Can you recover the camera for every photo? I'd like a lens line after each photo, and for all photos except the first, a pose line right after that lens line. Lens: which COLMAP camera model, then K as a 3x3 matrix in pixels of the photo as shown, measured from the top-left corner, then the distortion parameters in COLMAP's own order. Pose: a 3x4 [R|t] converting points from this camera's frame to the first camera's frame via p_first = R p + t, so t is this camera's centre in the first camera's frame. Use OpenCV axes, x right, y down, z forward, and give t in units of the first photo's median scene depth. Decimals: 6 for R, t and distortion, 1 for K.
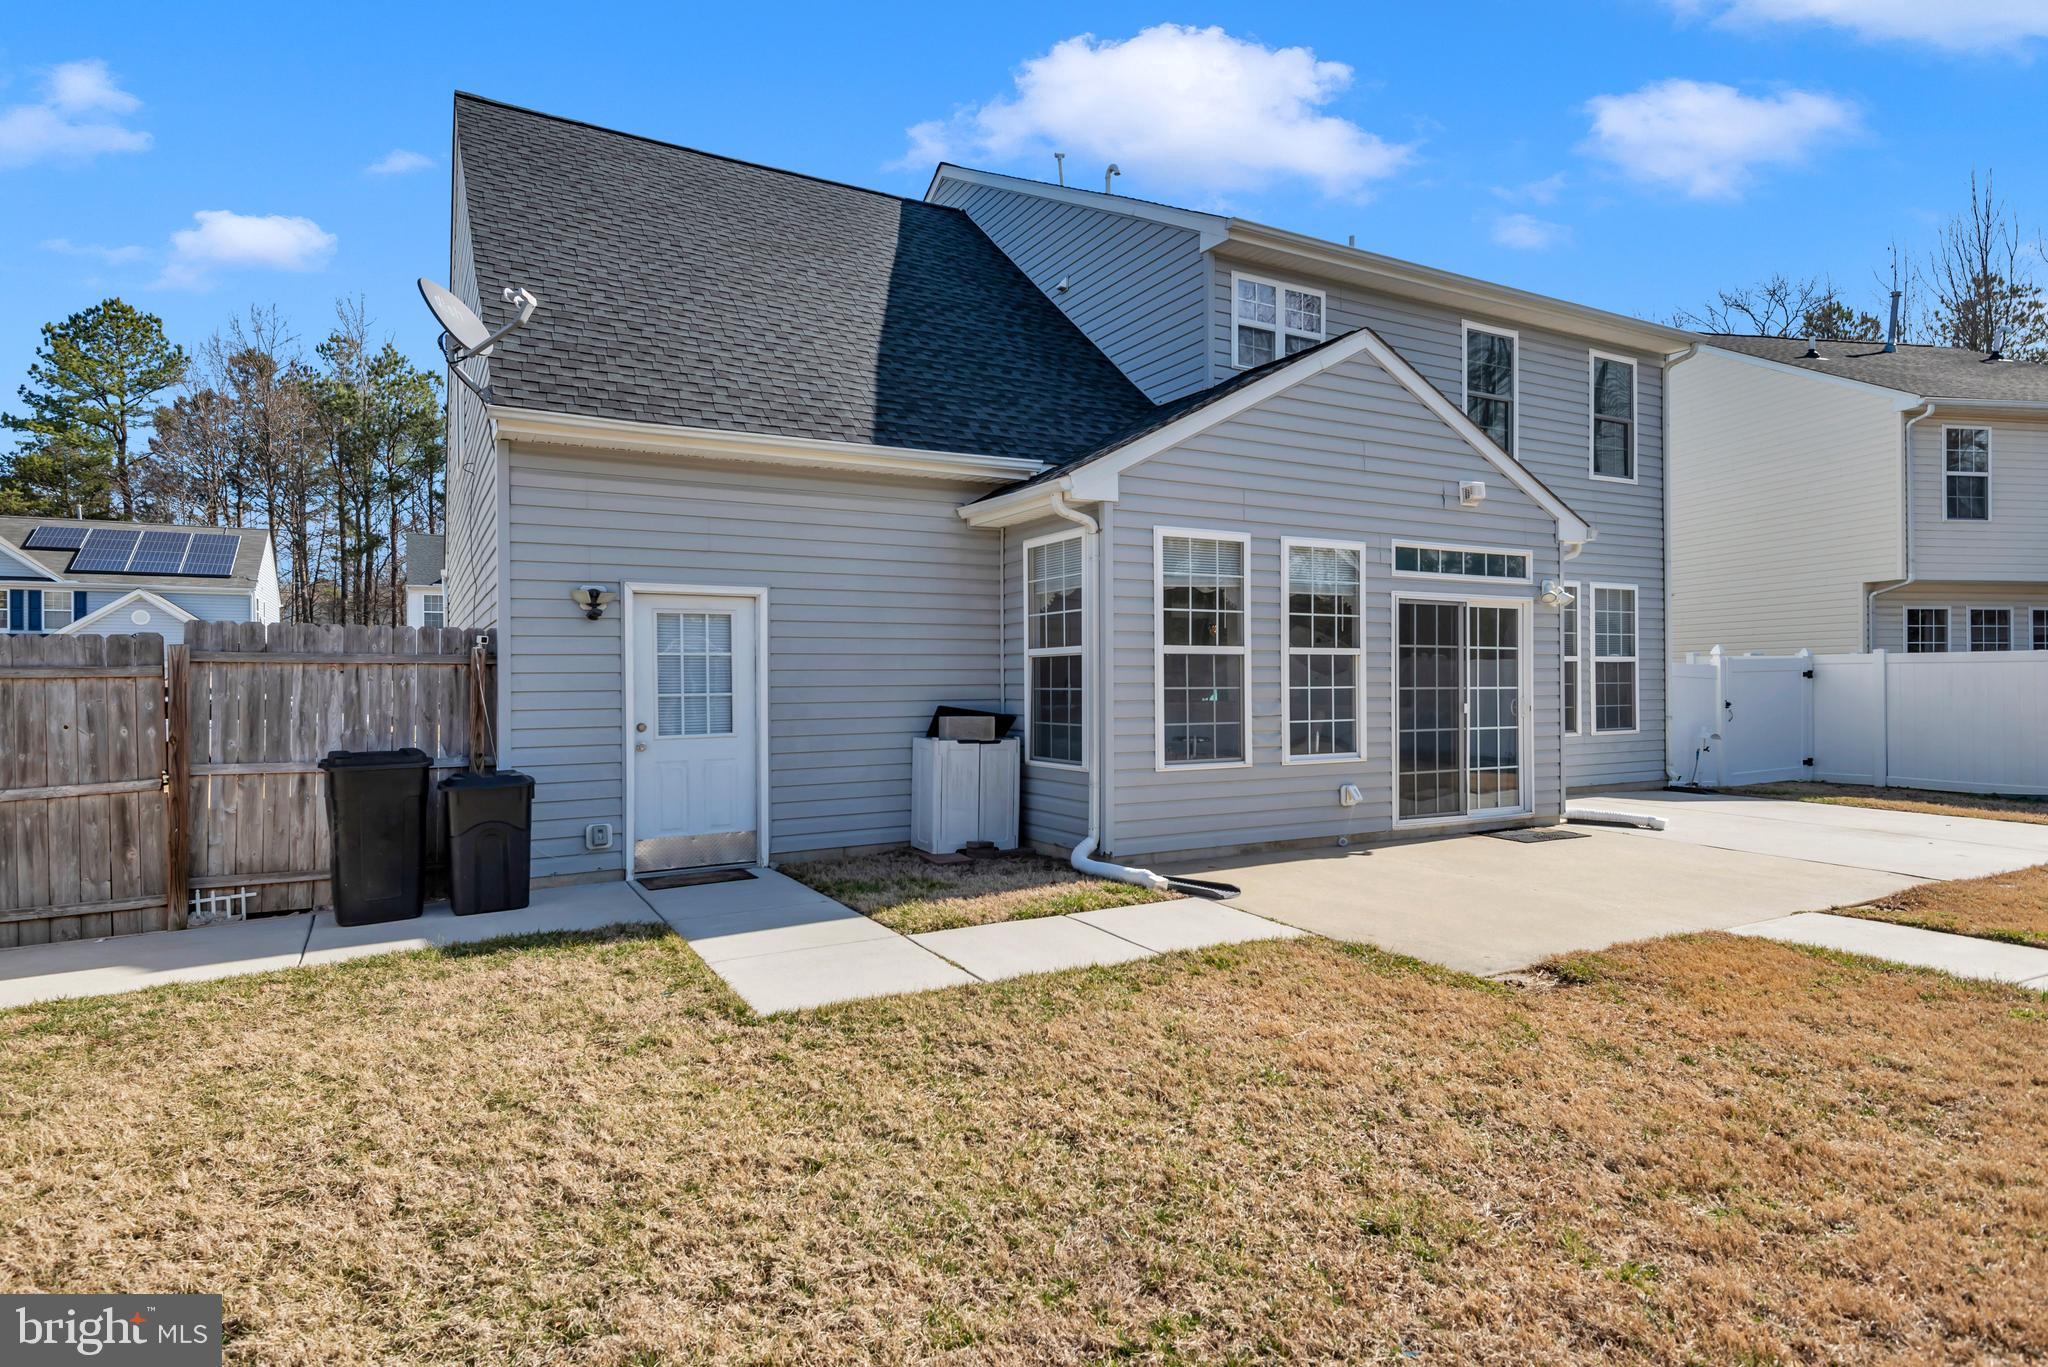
lens RADIAL K [[1074.3, 0, 1009.1], [0, 1074.3, 676.2], [0, 0, 1]] dist [0.019161, -0.000076]
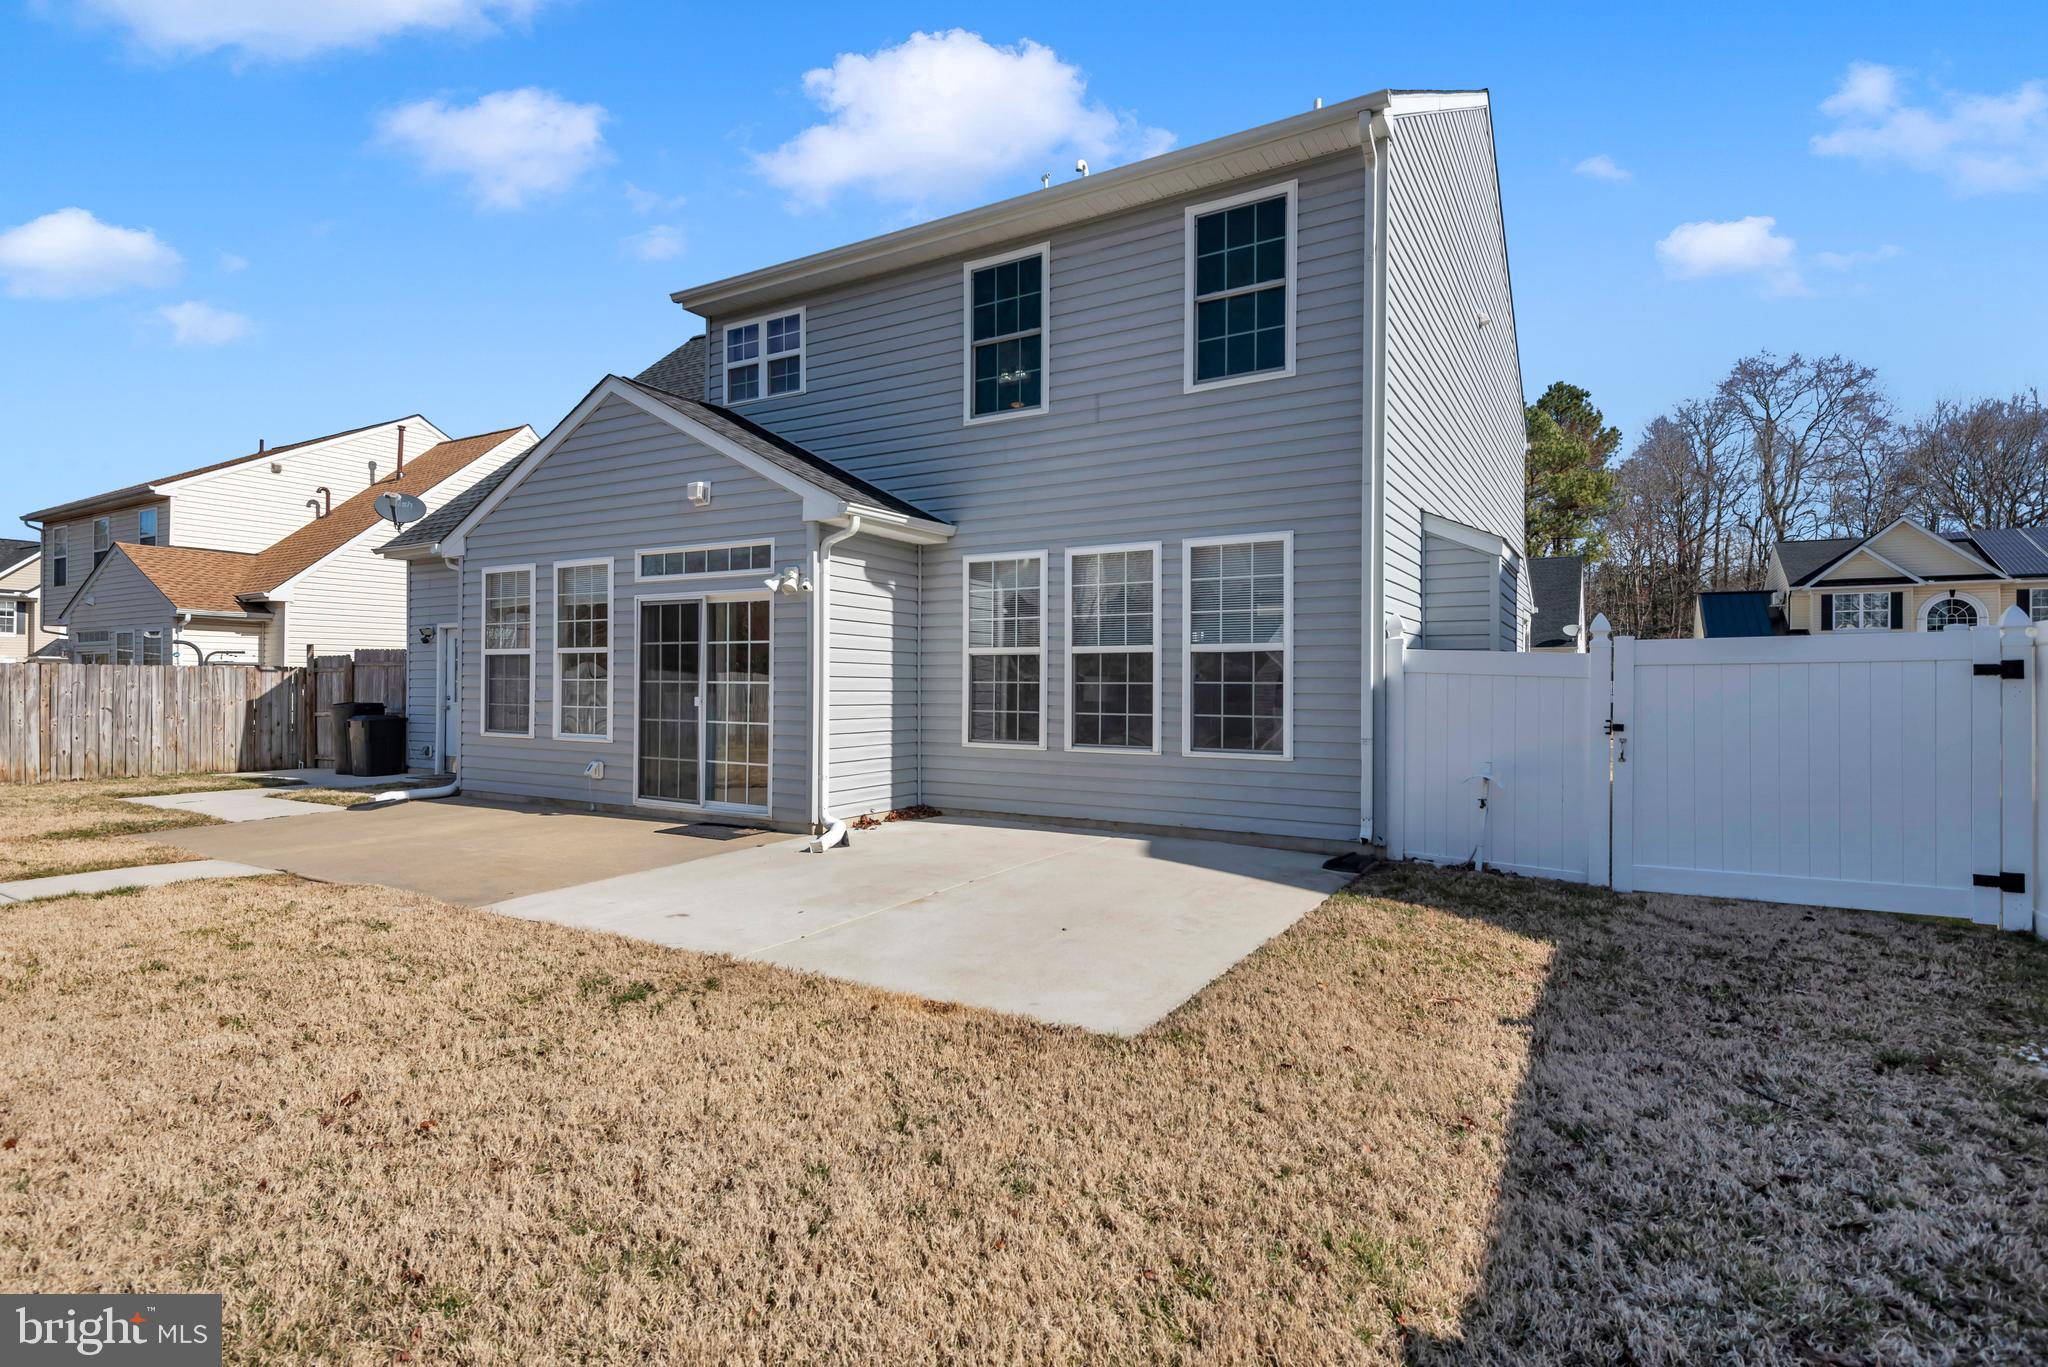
lens RADIAL K [[1012.1, 0, 1018.6], [0, 1012.1, 686.2], [0, 0, 1]] dist [0.021595, -0.001698]
pose [[0.509858, 0.008541, -0.860216, 1.525951], [-0.005737, 0.999962, 0.006528, 0.007488], [0.860240, 0.001606, 0.509888, 0.823222]]
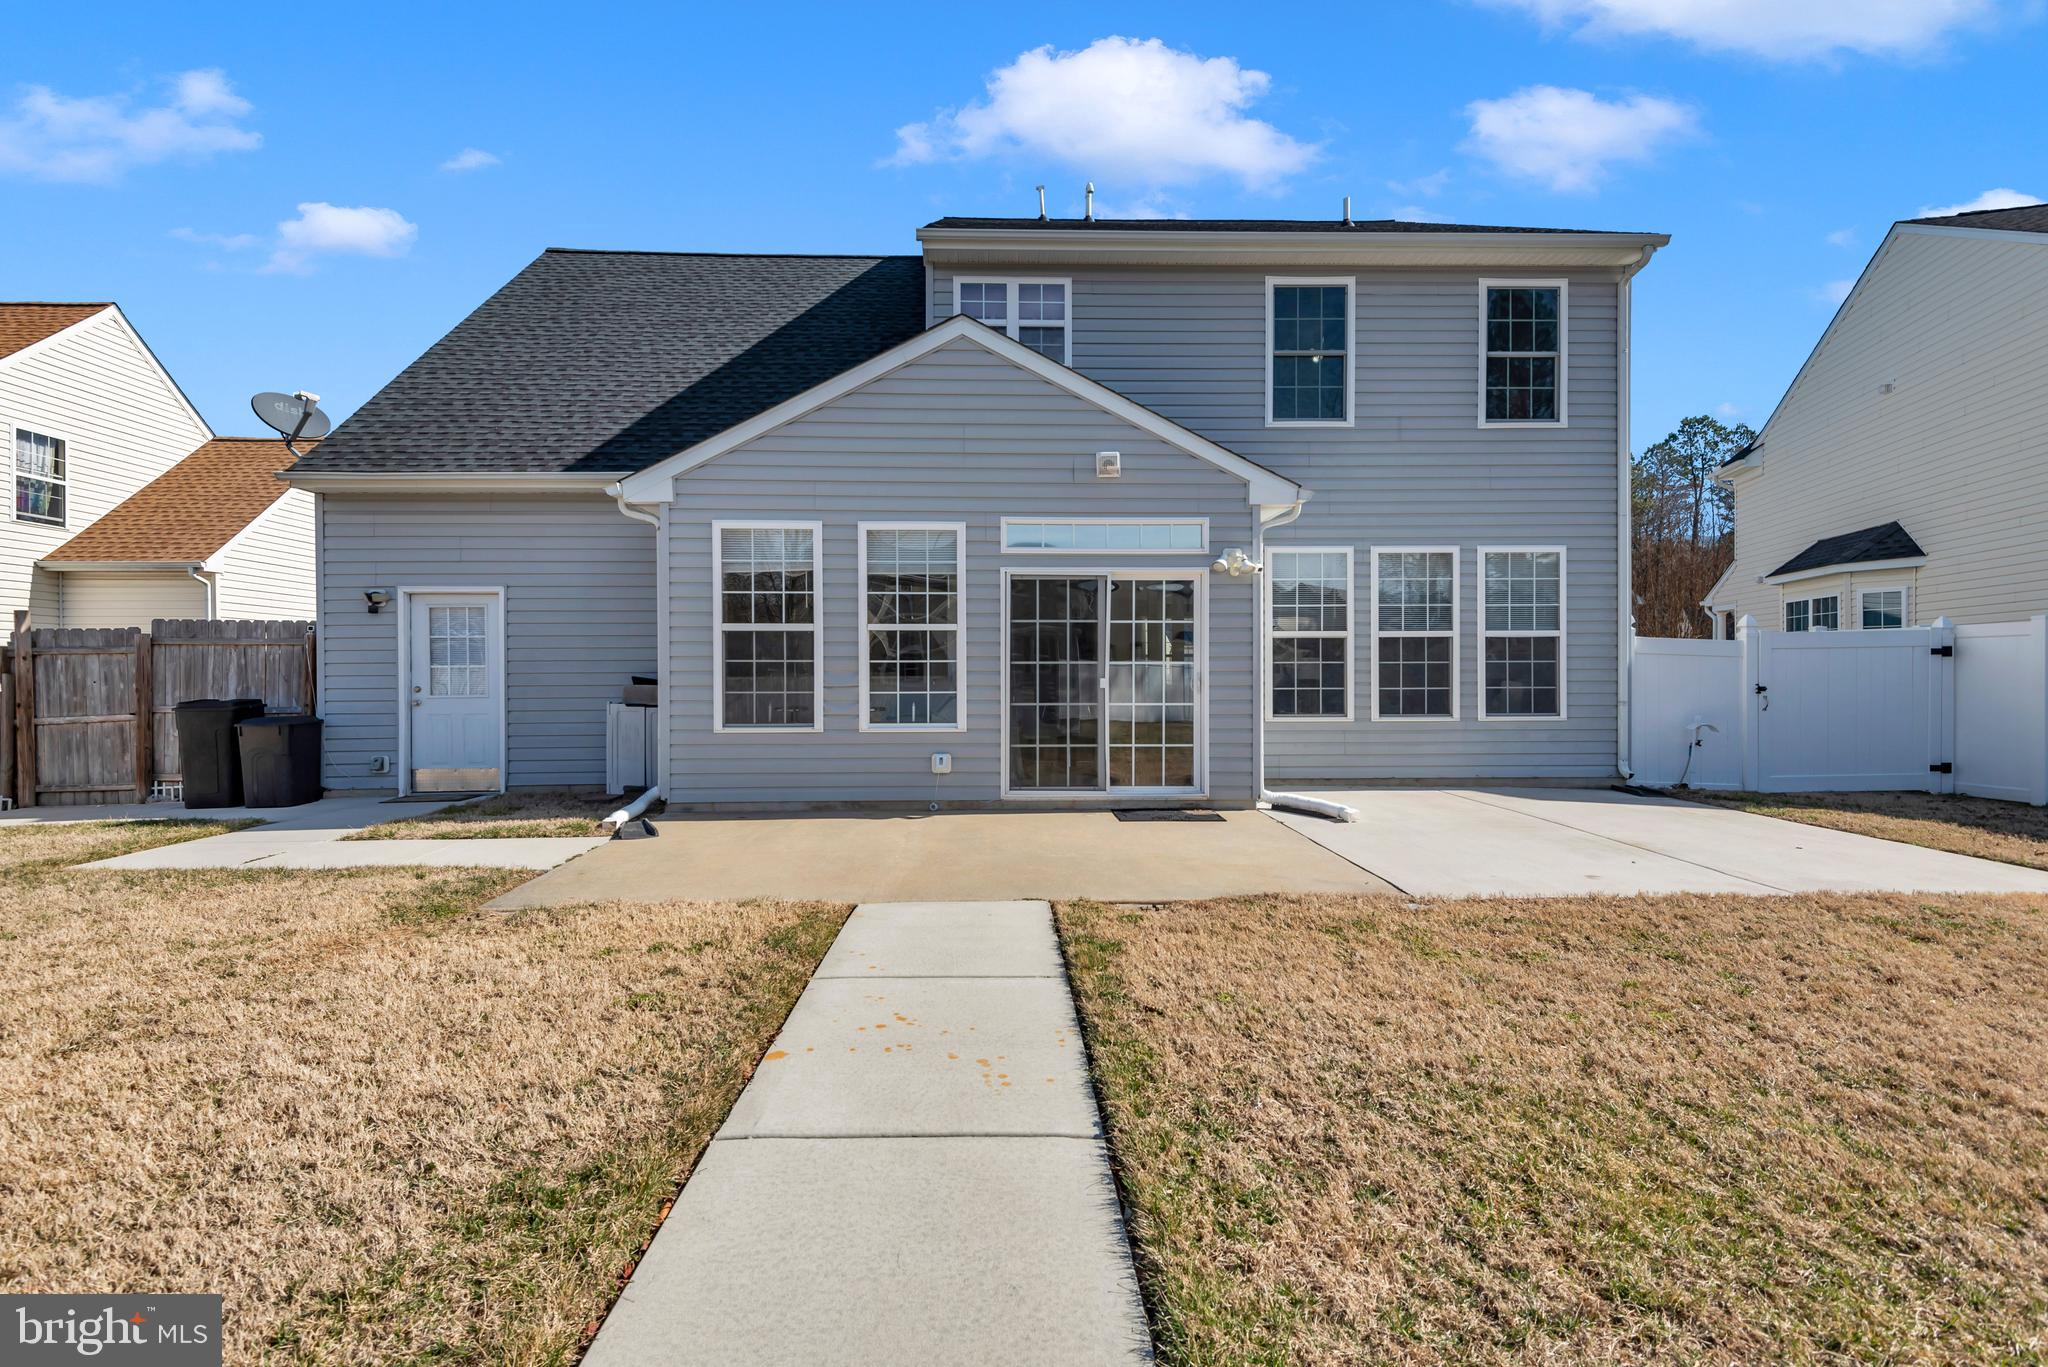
lens RADIAL K [[937.9, 0, 1013.8], [0, 937.9, 680.2], [0, 0, 1]] dist [0.019382, -0.002129]
pose [[0.894842, 0.005811, -0.446344, 0.786336], [0.000057, 0.999914, 0.013131, 0.016984], [0.446382, -0.011775, 0.894765, 0.209660]]
